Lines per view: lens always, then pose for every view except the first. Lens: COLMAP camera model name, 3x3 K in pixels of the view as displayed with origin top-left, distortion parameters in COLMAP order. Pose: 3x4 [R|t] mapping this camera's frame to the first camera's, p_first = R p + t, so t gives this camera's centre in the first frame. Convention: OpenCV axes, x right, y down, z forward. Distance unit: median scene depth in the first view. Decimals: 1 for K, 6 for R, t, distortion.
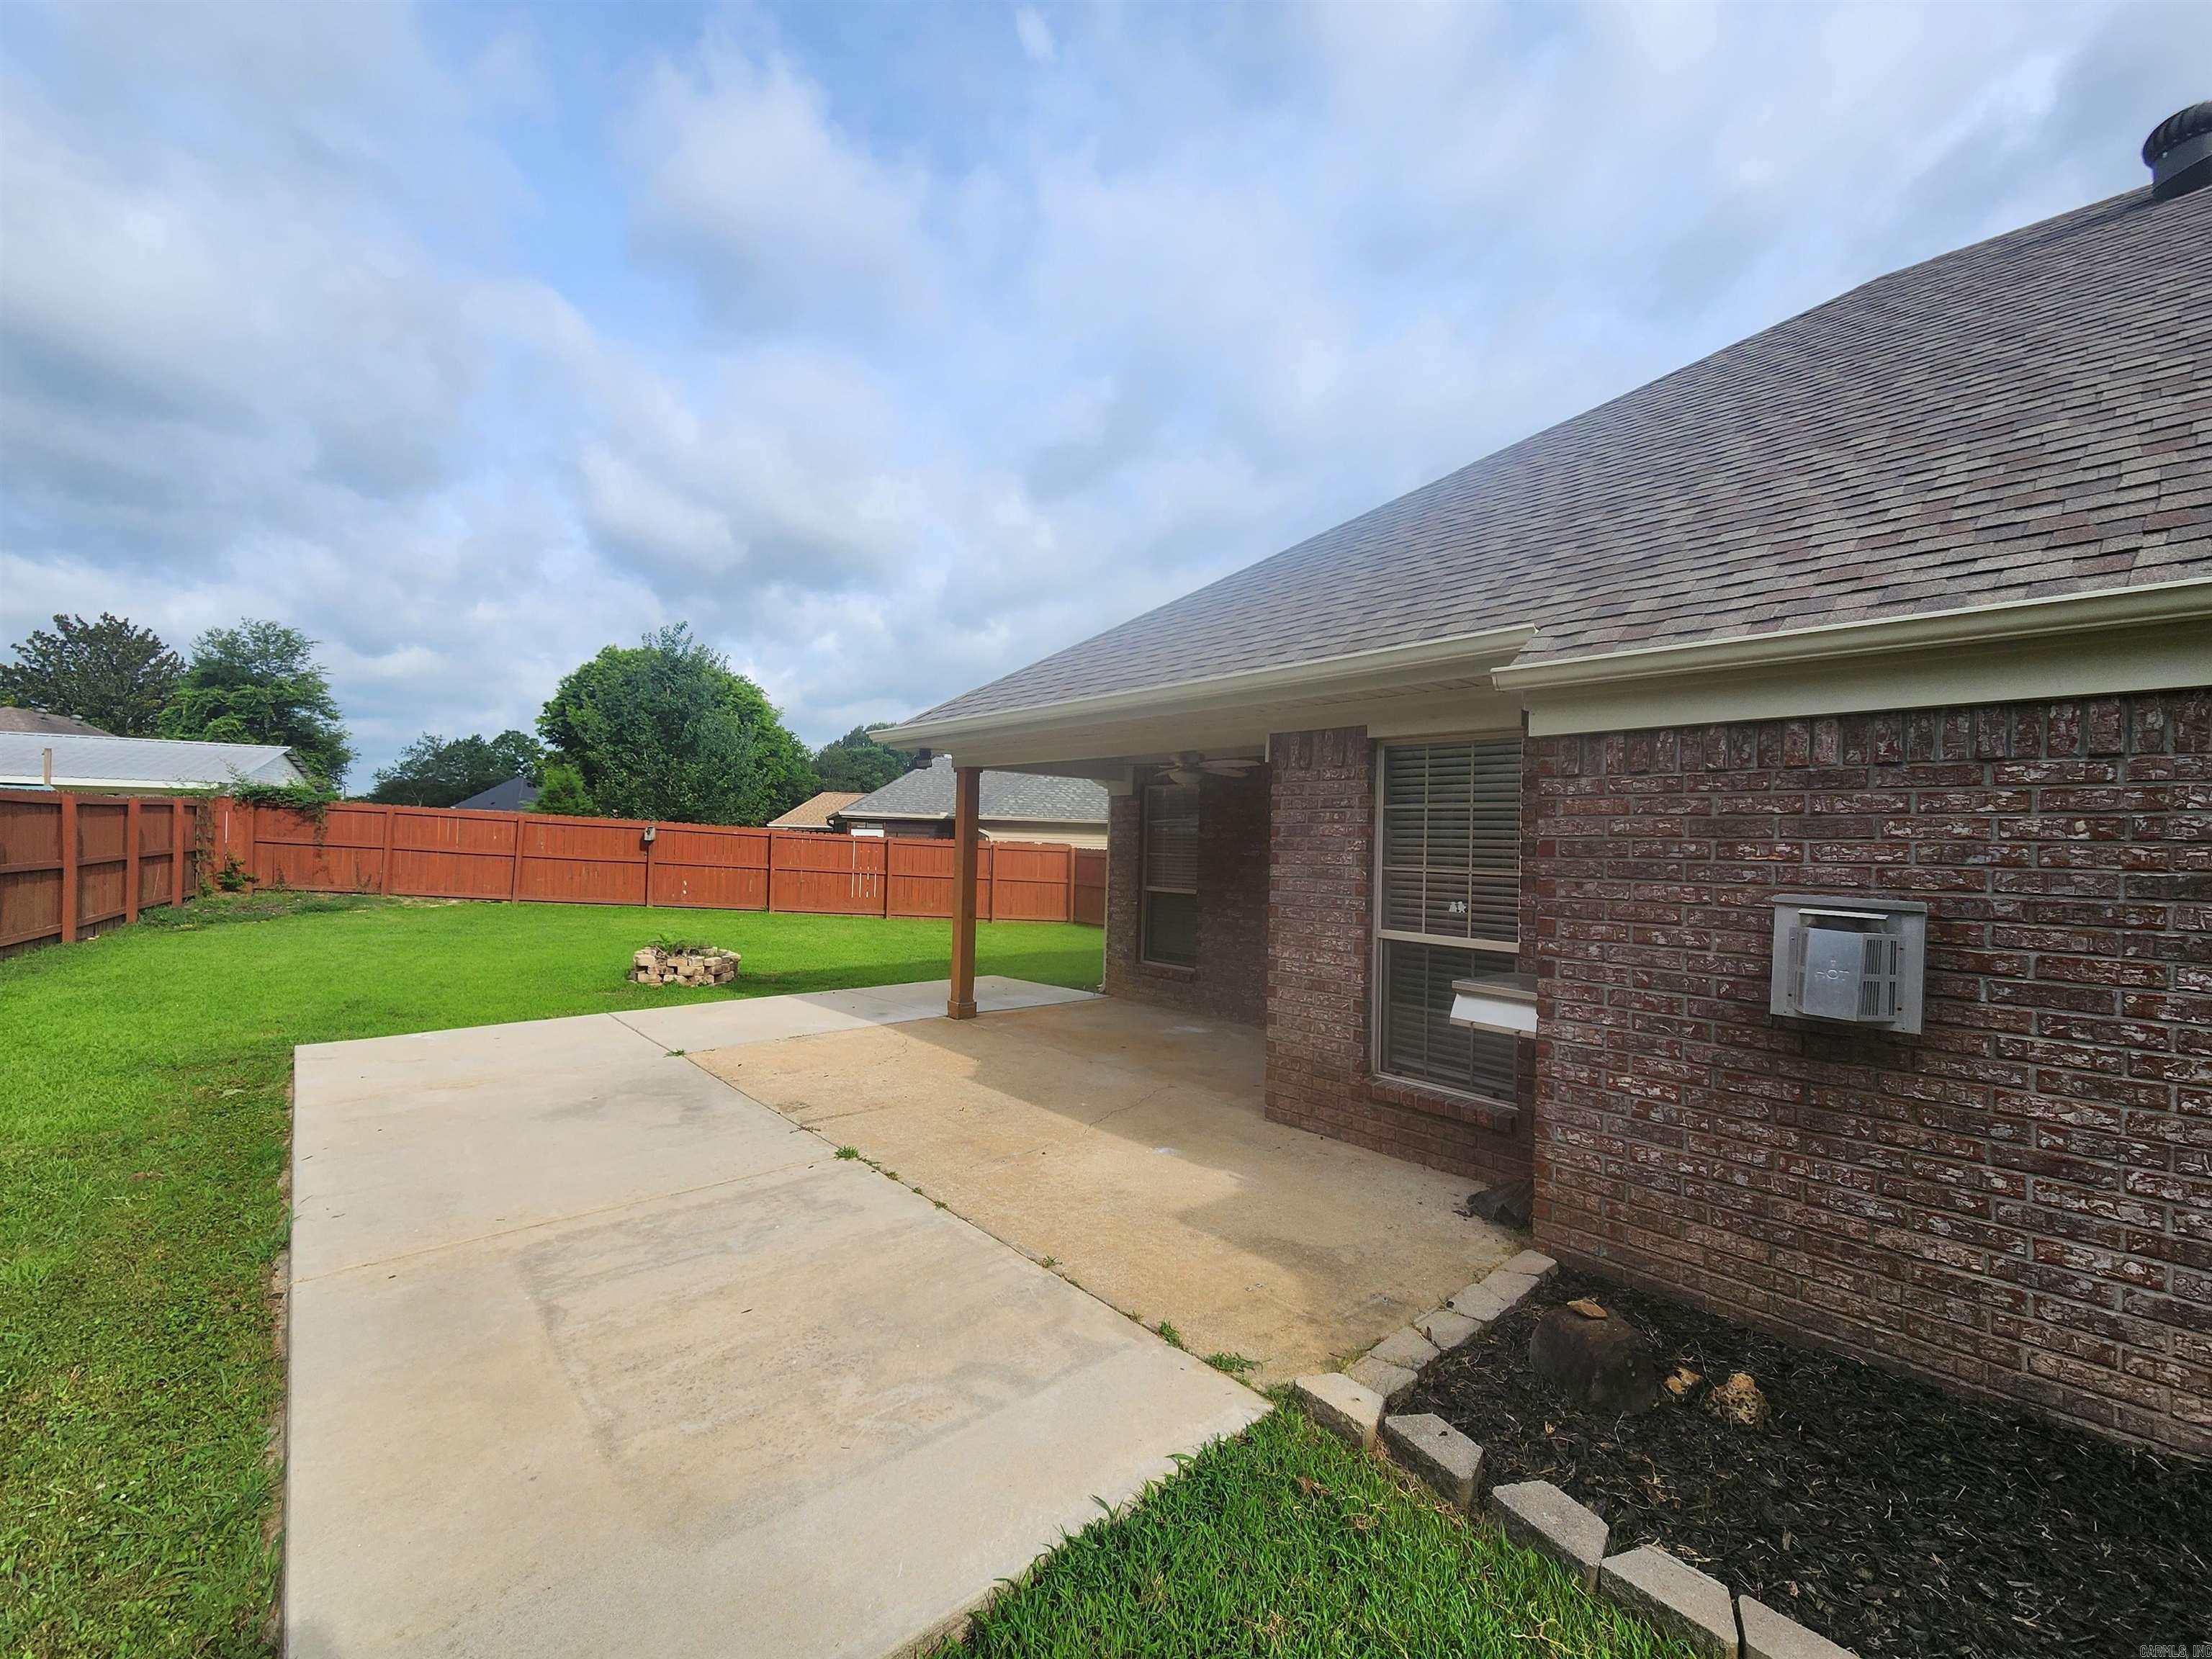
lens RADIAL K [[899.2, 0, 1083.7], [0, 899.2, 818.5], [0, 0, 1]] dist [0.011479, -0.000105]
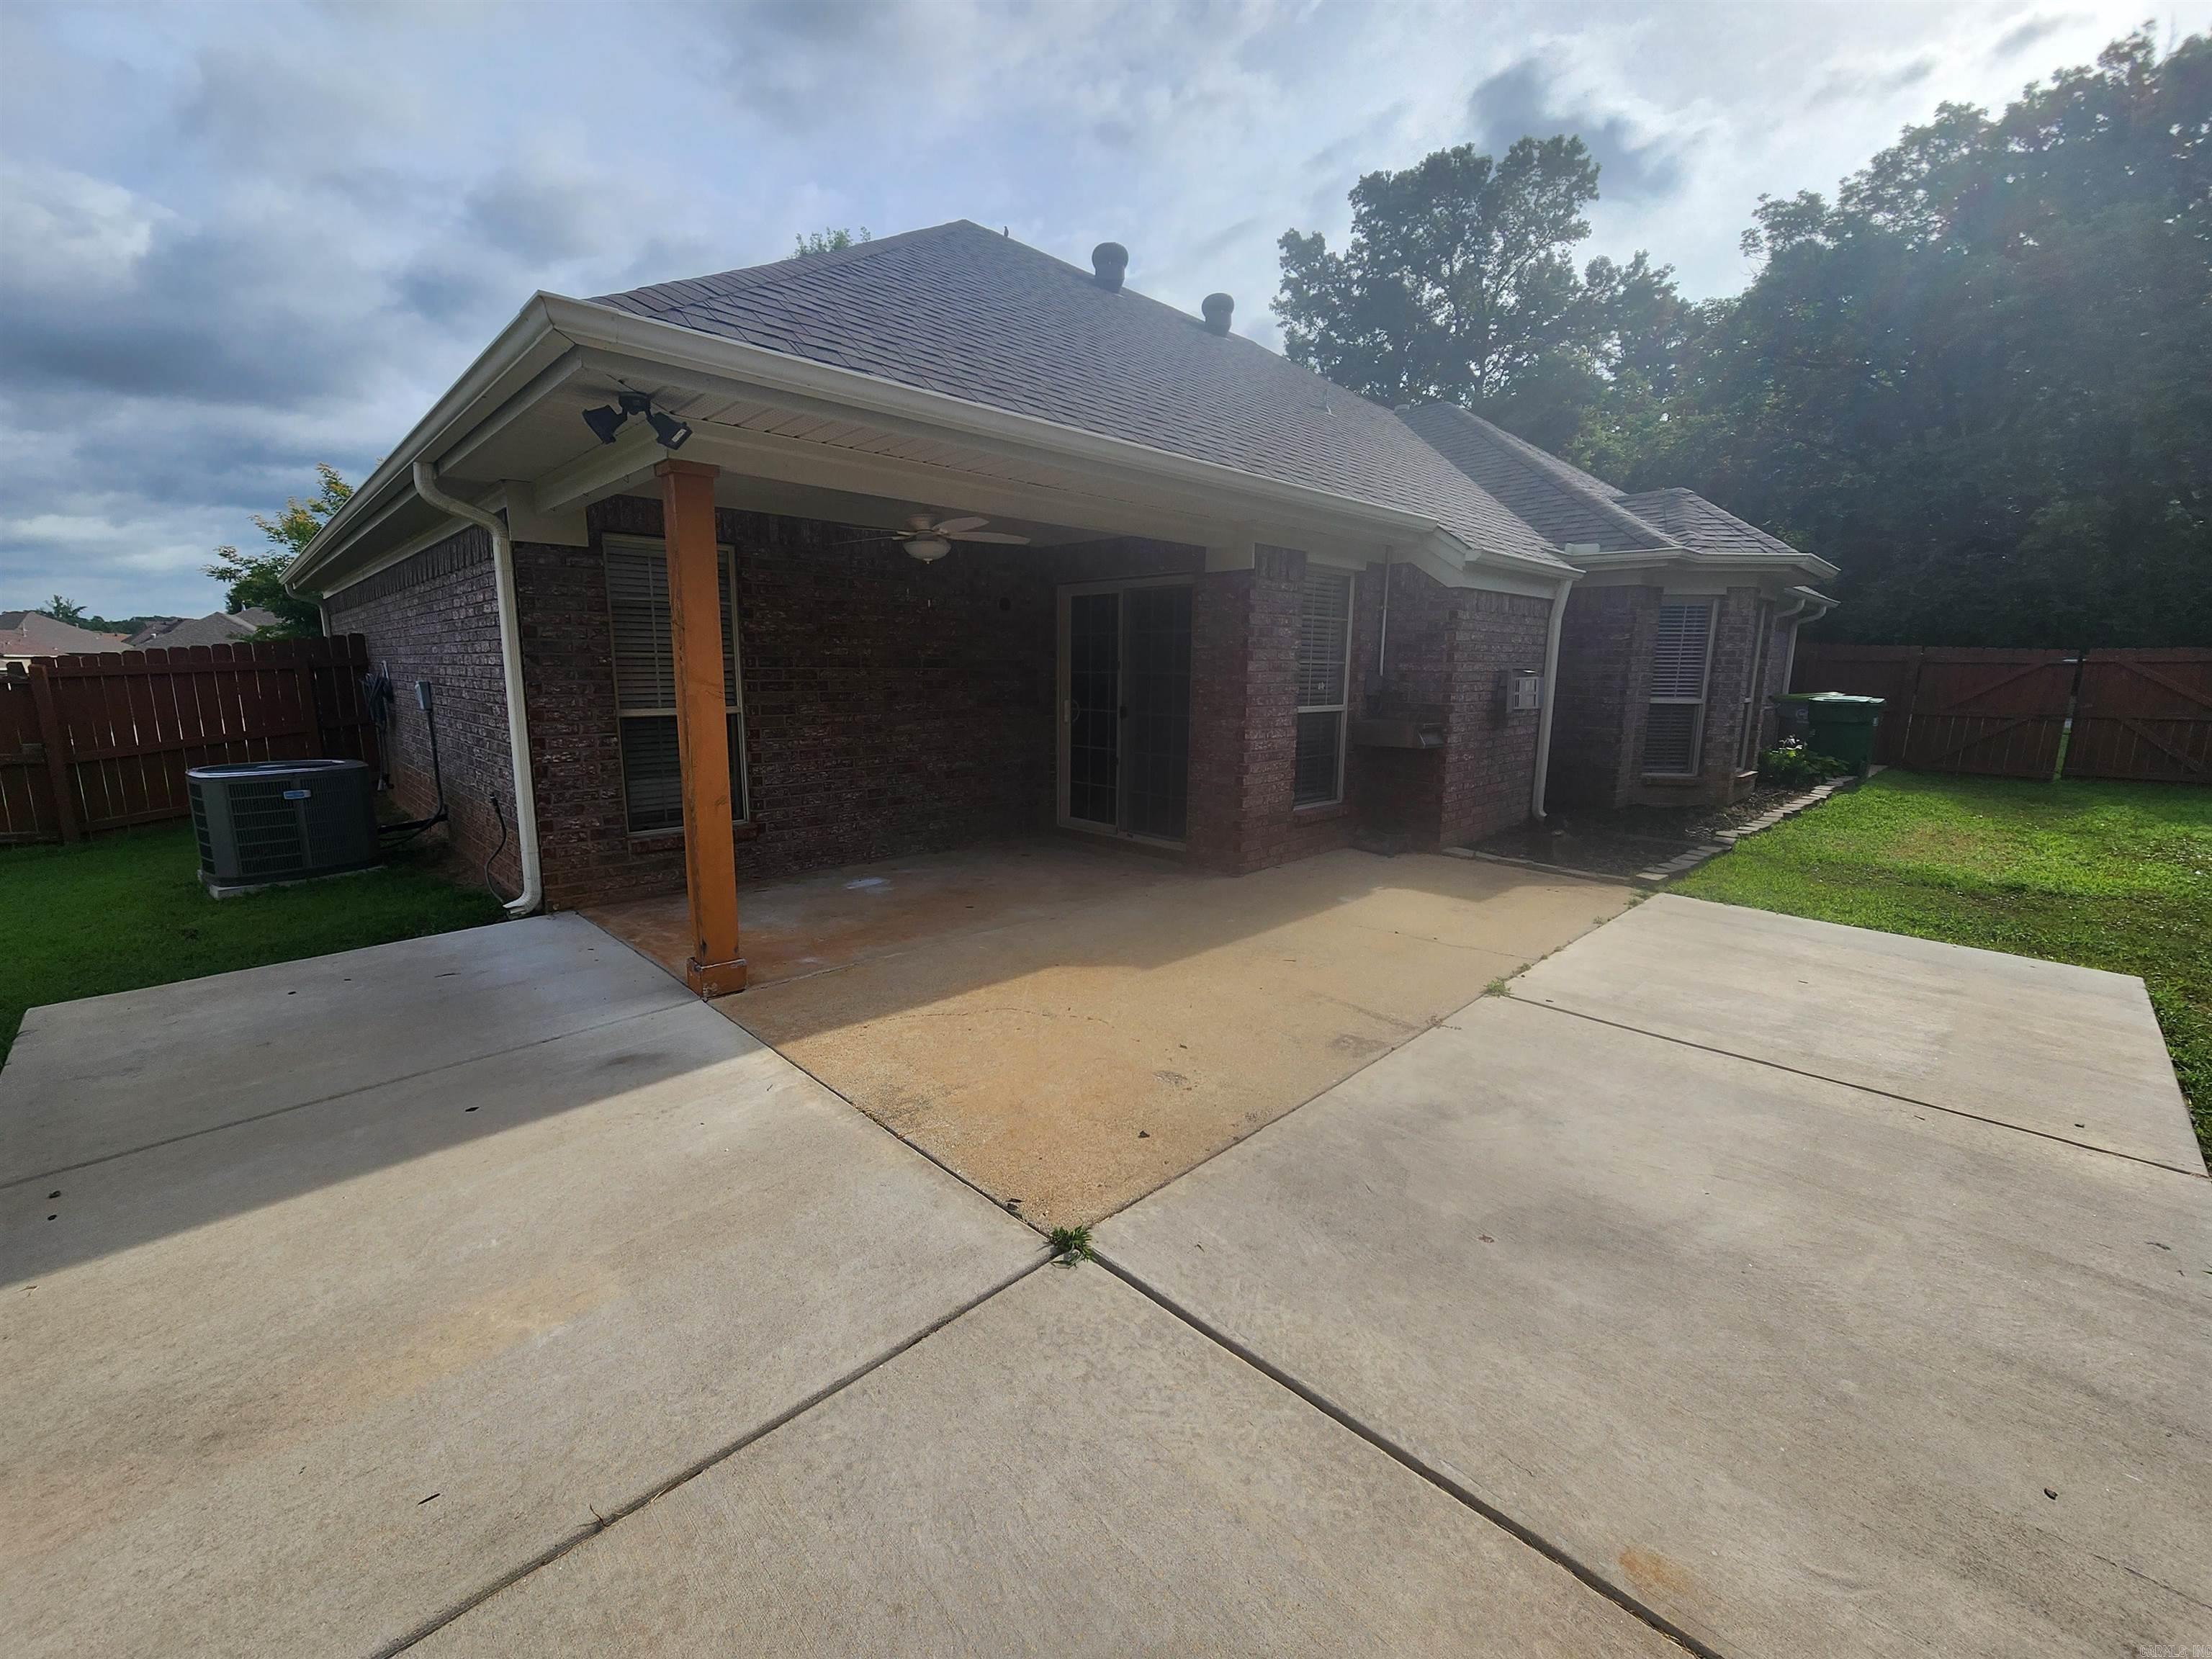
lens RADIAL K [[899.2, 0, 1083.7], [0, 899.2, 818.5], [0, 0, 1]] dist [0.011479, -0.000105]
pose [[-0.045193, -0.185440, 0.981616, -0.293739], [-0.032562, 0.982371, 0.184084, 0.013434], [-0.998447, -0.023644, -0.050434, 0.390752]]
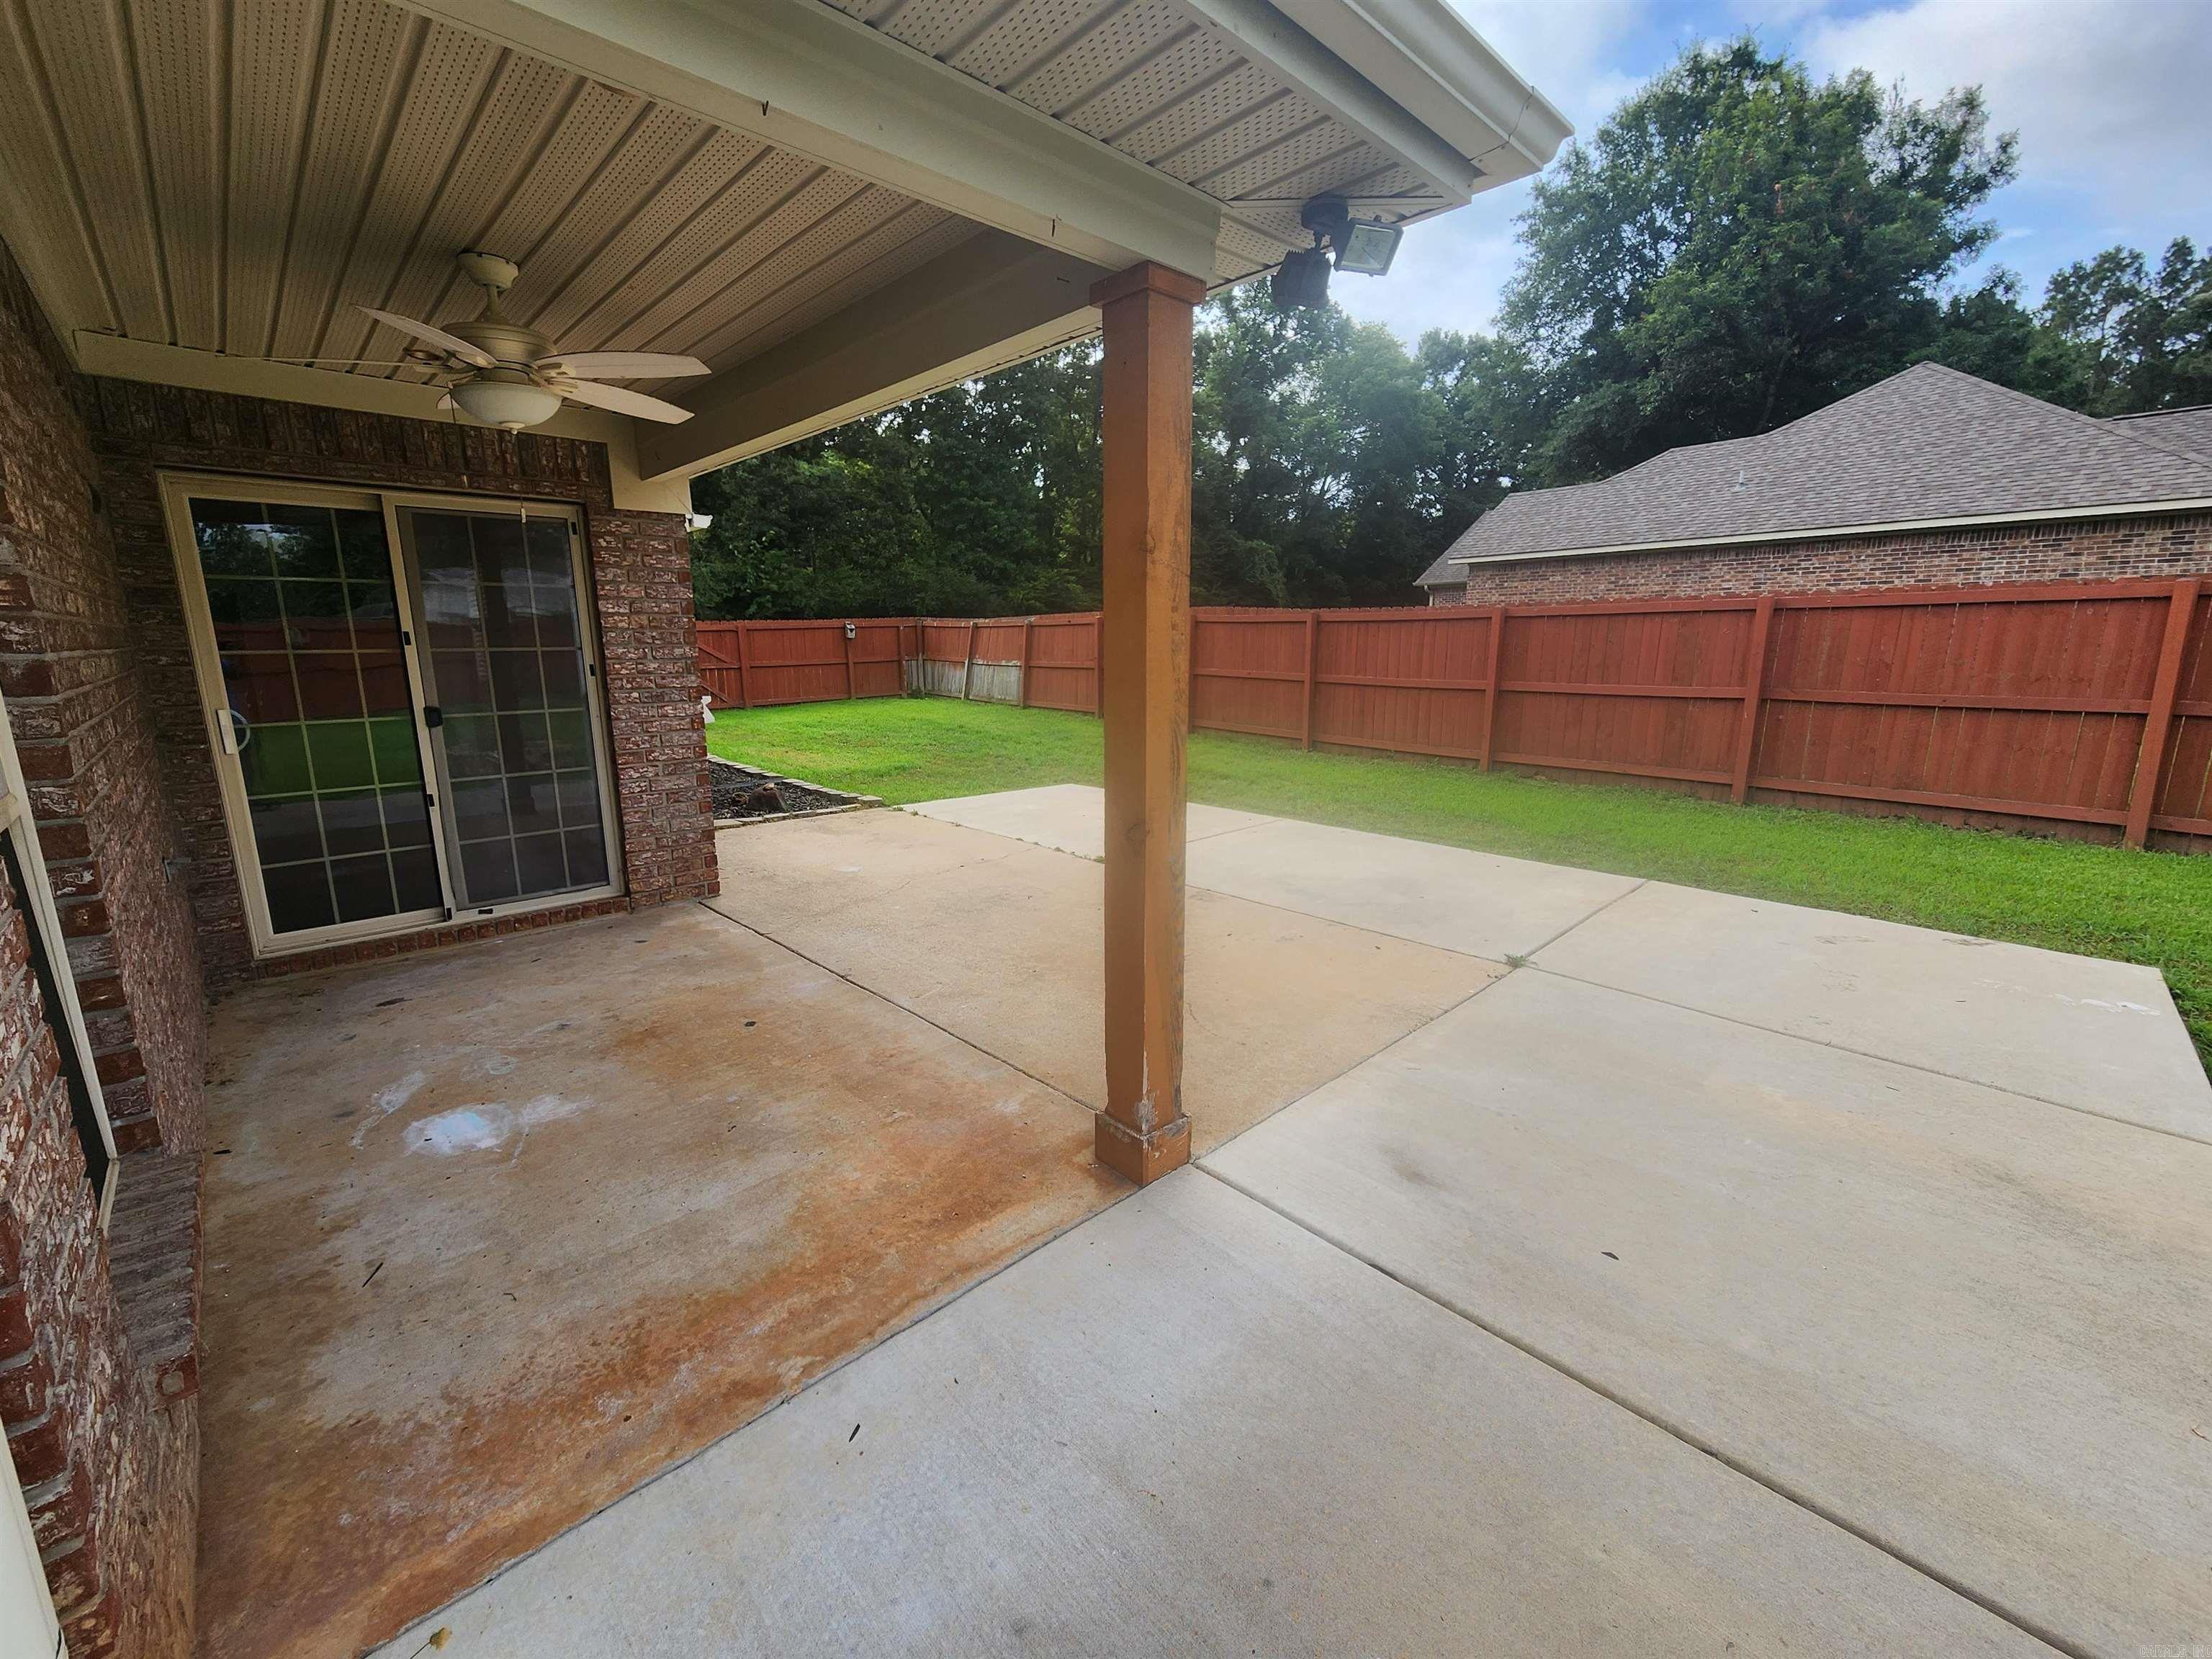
lens RADIAL K [[899.2, 0, 1083.7], [0, 899.2, 818.5], [0, 0, 1]] dist [0.011479, -0.000105]
pose [[-0.999436, -0.005652, -0.033093, -0.051096], [-0.011198, 0.985398, 0.169898, 0.024120], [0.031650, 0.170172, -0.984906, 0.608681]]
